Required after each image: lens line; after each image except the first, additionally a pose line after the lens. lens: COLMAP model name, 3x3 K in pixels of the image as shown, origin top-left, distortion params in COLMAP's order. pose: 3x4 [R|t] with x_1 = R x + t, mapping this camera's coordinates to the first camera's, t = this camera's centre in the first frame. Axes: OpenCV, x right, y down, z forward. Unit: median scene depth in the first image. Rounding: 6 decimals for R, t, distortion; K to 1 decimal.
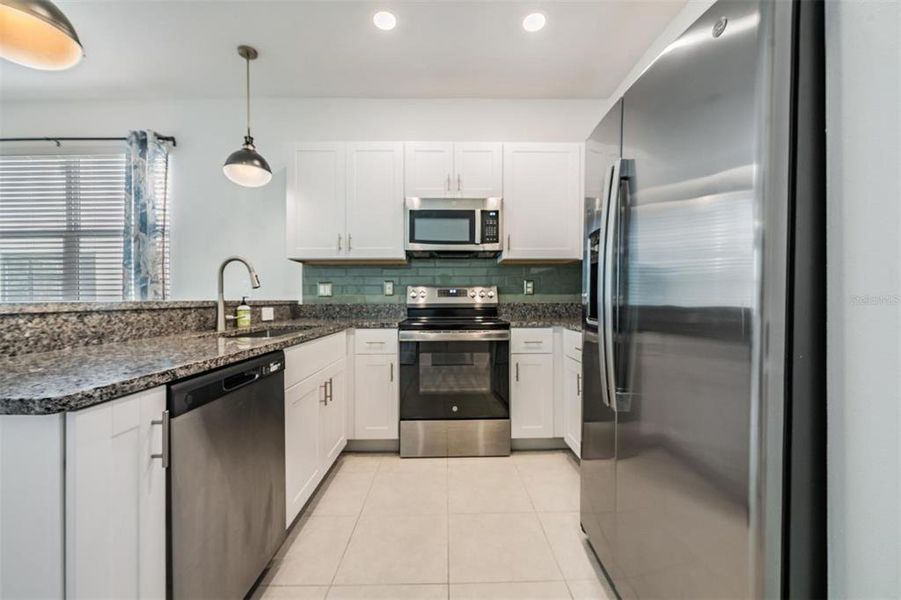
lens RADIAL K [[364.6, 0, 450.5], [0, 364.6, 300.0], [0, 0, 1]] dist [-0.001856, -0.000203]
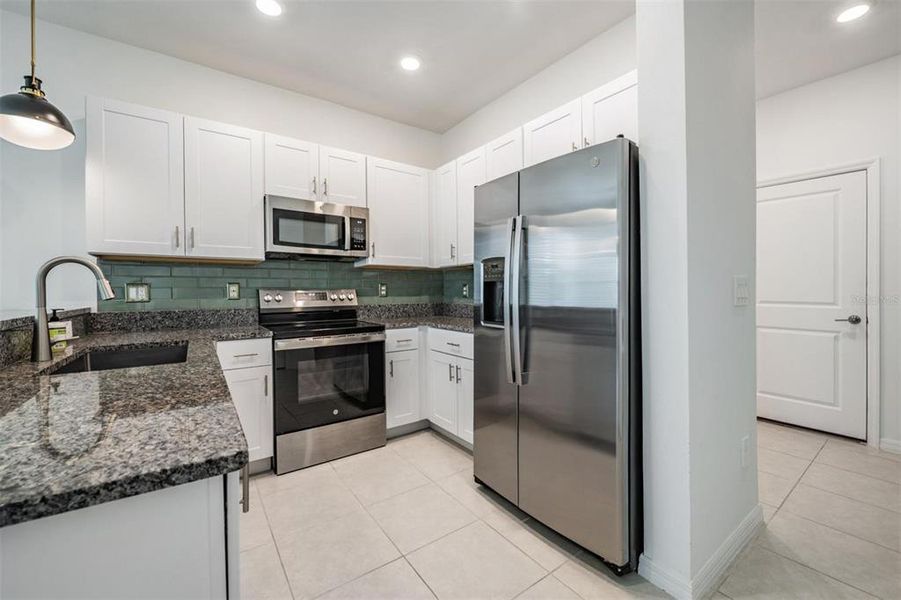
lens RADIAL K [[367.1, 0, 450.1], [0, 367.1, 291.7], [0, 0, 1]] dist [-0.002494, -0.000497]
pose [[0.821916, -0.003322, 0.569599, -0.279509], [0.003536, 0.999993, 0.000730, -0.034539], [-0.569598, 0.001414, 0.821923, -0.023592]]
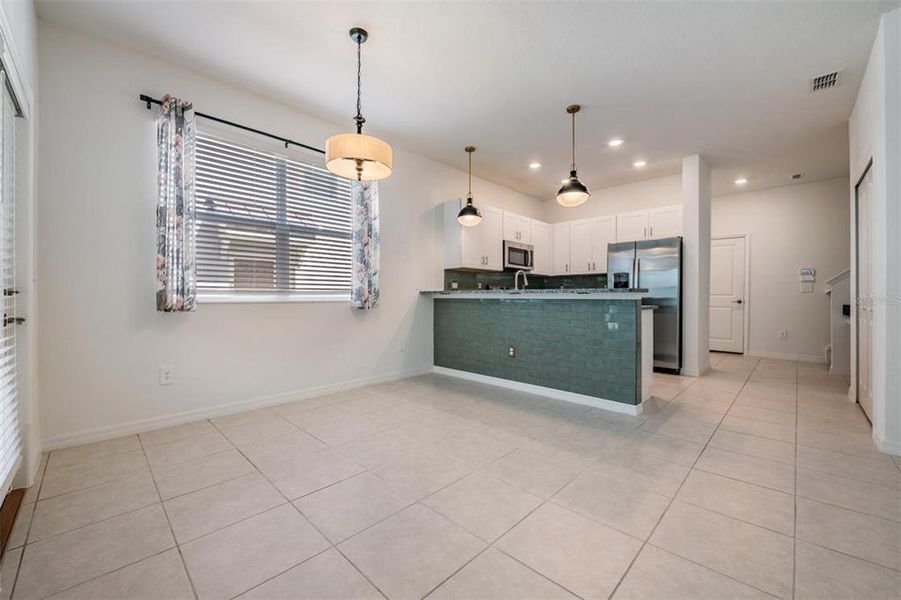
lens RADIAL K [[364.6, 0, 450.5], [0, 364.6, 300.0], [0, 0, 1]] dist [-0.001856, -0.000203]
pose [[0.706398, -0.001745, 0.707813, -1.745742], [-0.004491, 0.999966, 0.006948, 0.028731], [-0.707801, -0.008087, 0.706366, -0.168045]]
